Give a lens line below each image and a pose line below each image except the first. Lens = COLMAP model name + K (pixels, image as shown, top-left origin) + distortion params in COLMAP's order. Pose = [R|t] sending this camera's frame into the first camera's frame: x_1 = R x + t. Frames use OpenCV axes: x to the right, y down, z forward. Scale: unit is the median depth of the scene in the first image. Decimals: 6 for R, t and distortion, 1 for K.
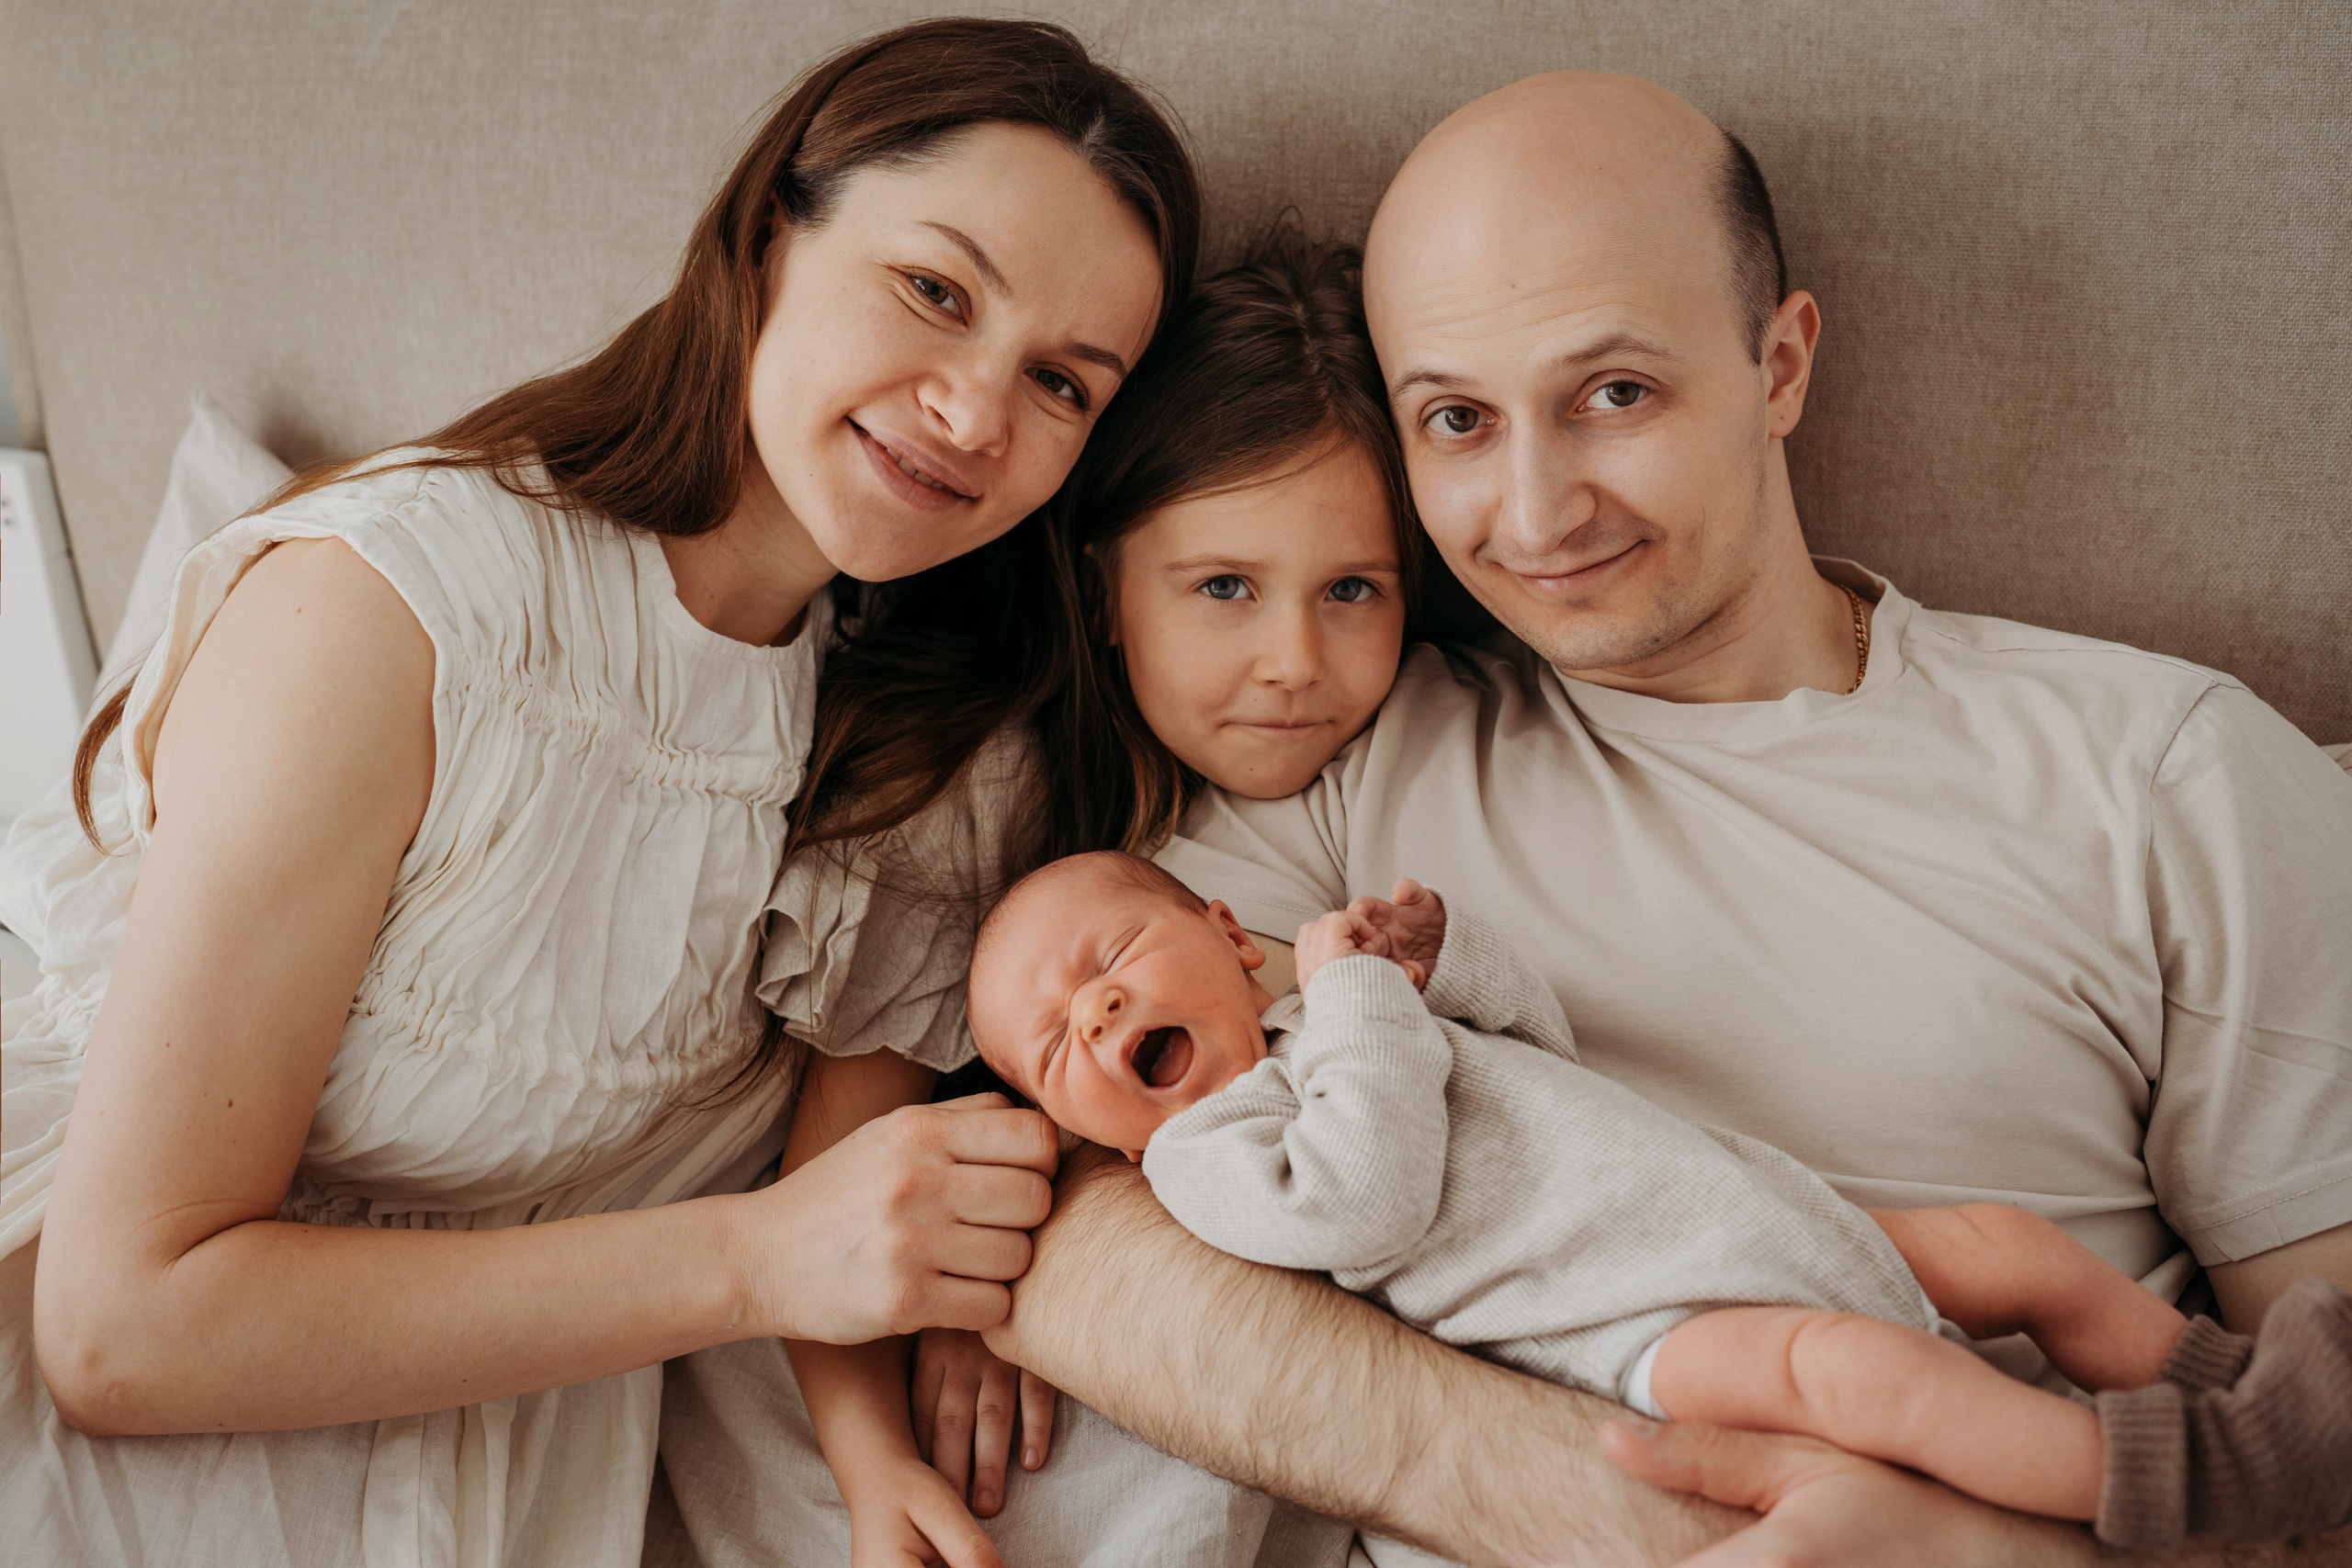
lens RADIAL K [[2501.4, 0, 1176.0], [0, 2501.4, 784.0], [0, 0, 1]] dist [-0.018259, 0.026597]
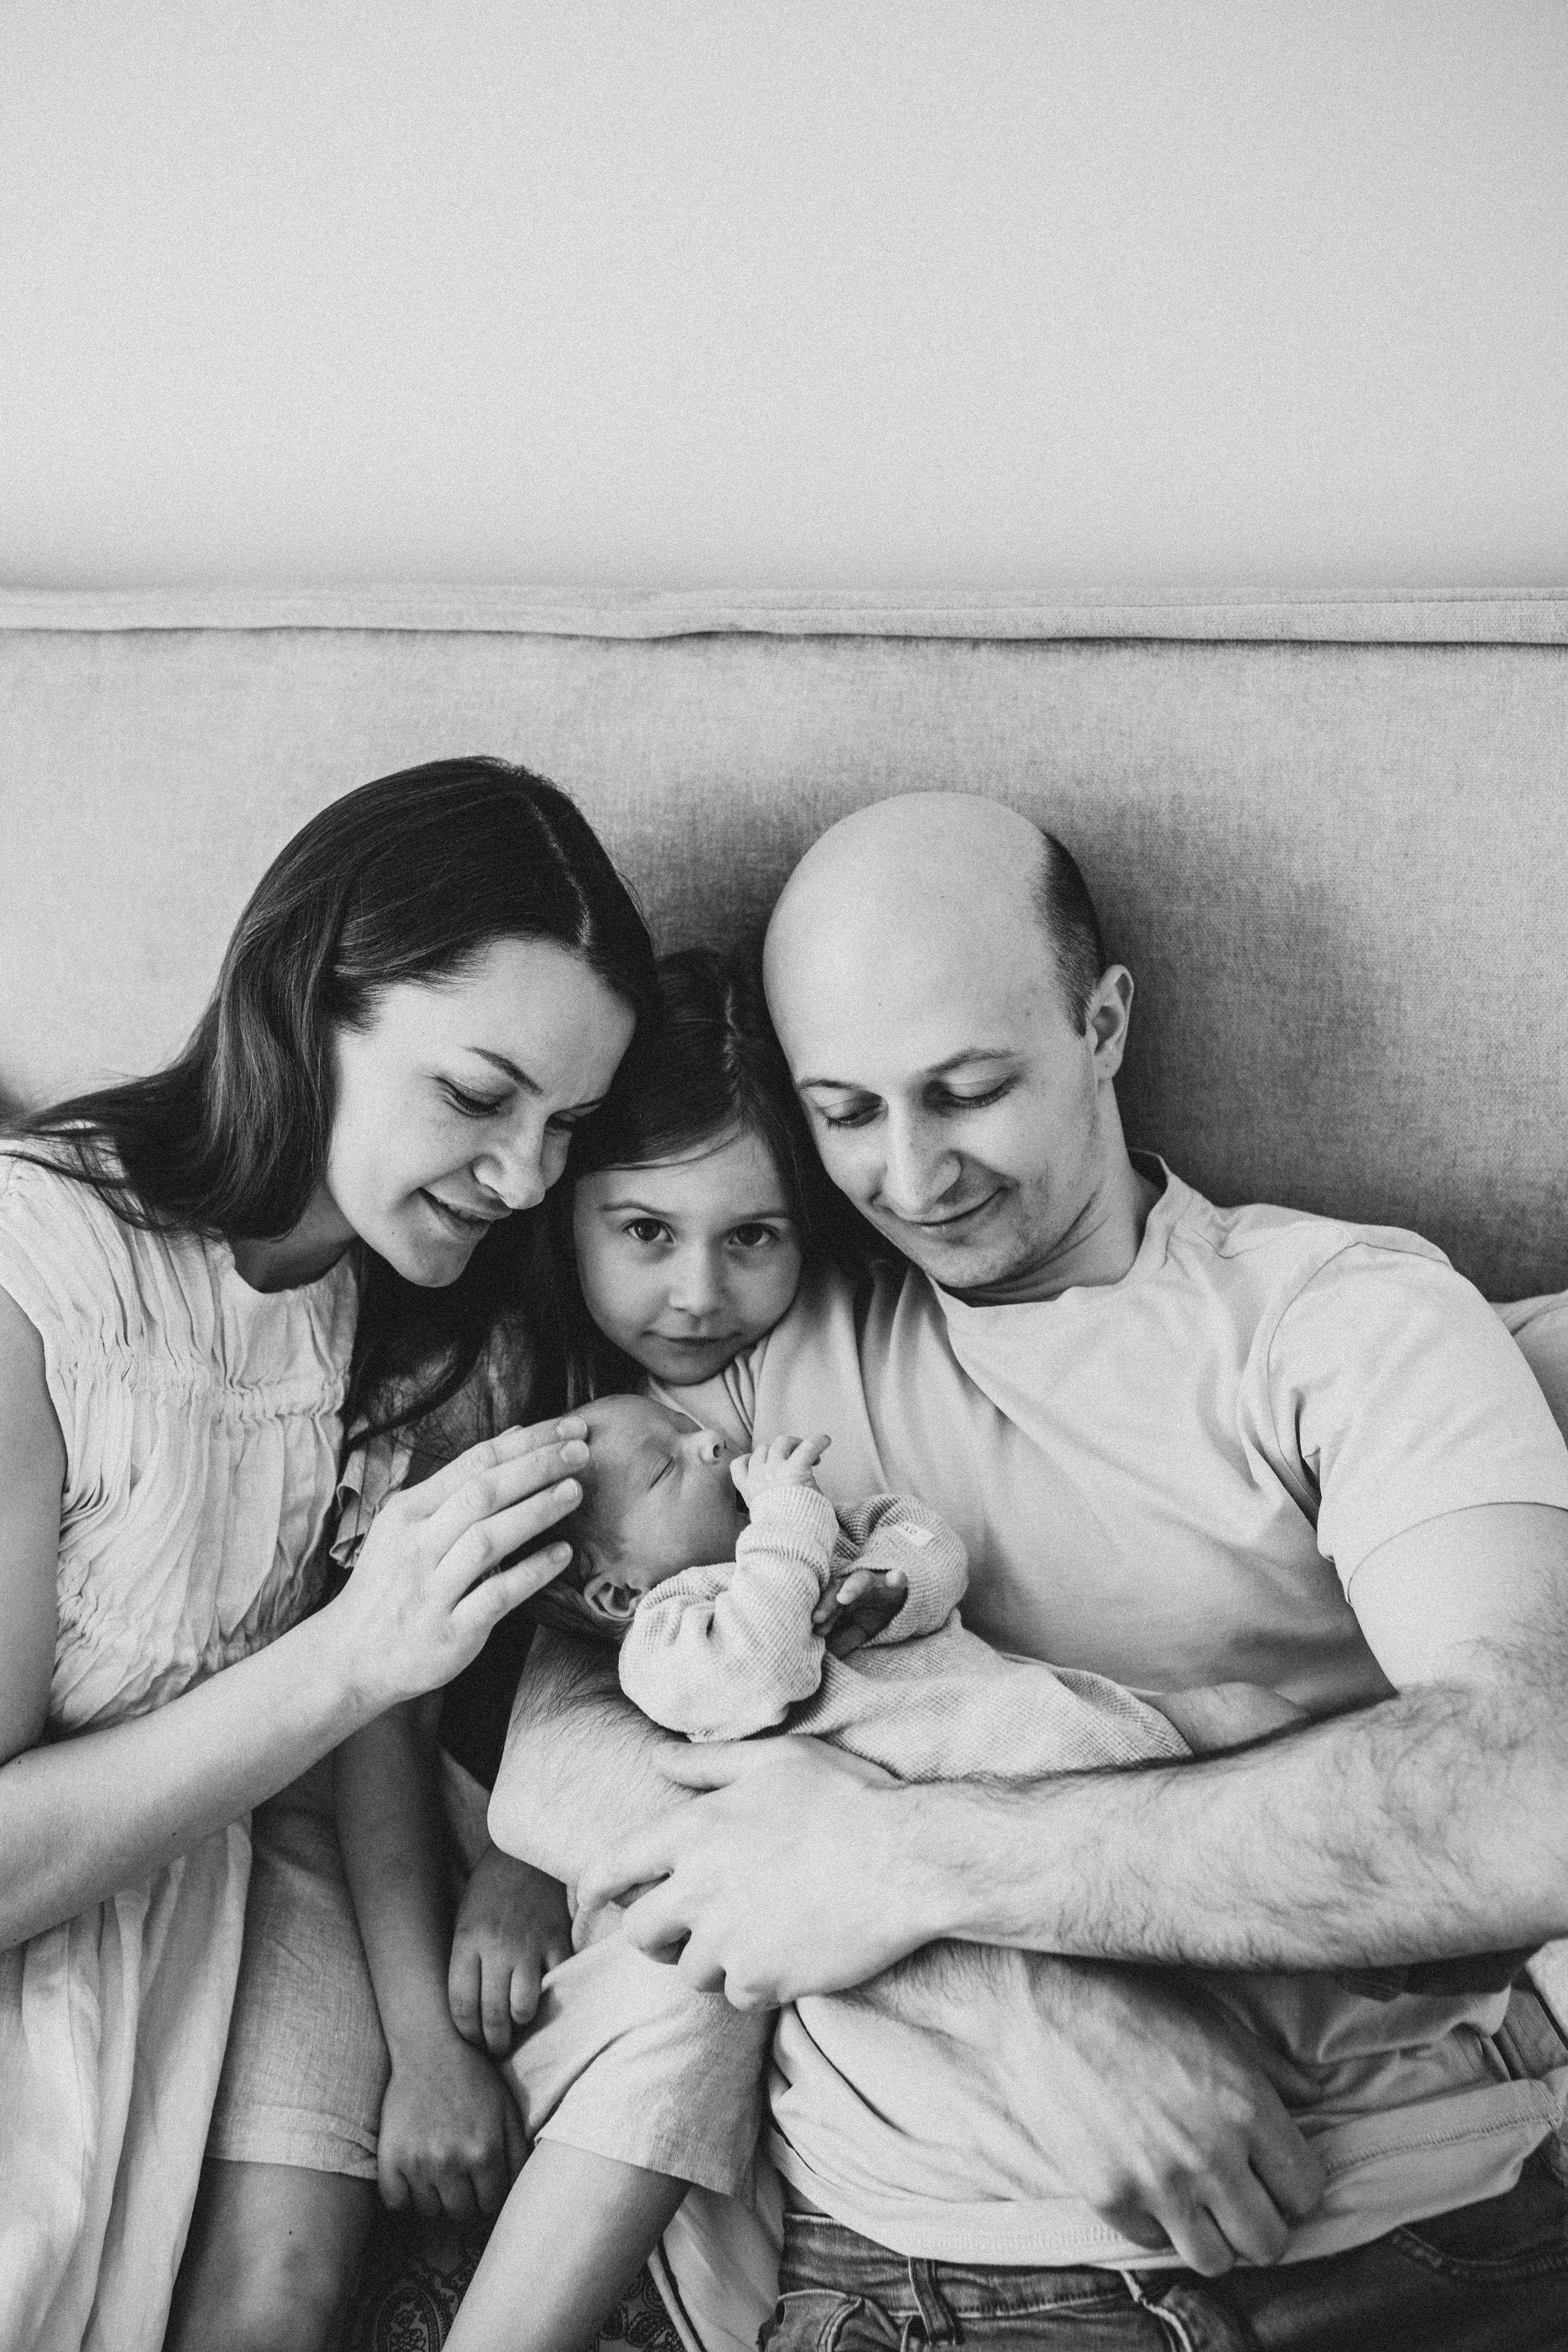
lens RADIAL K [[2501.7, 0, 784.0], [0, 2501.7, 1176.0], [0, 0, 1]] dist [-0.018259, 0.026597]
pose [[0.995445, -0.038512, 0.087213, -0.027744], [0.040632, 0.998917, -0.022664, -0.060459], [-0.086246, 0.026104, 0.995932, -0.211124]]
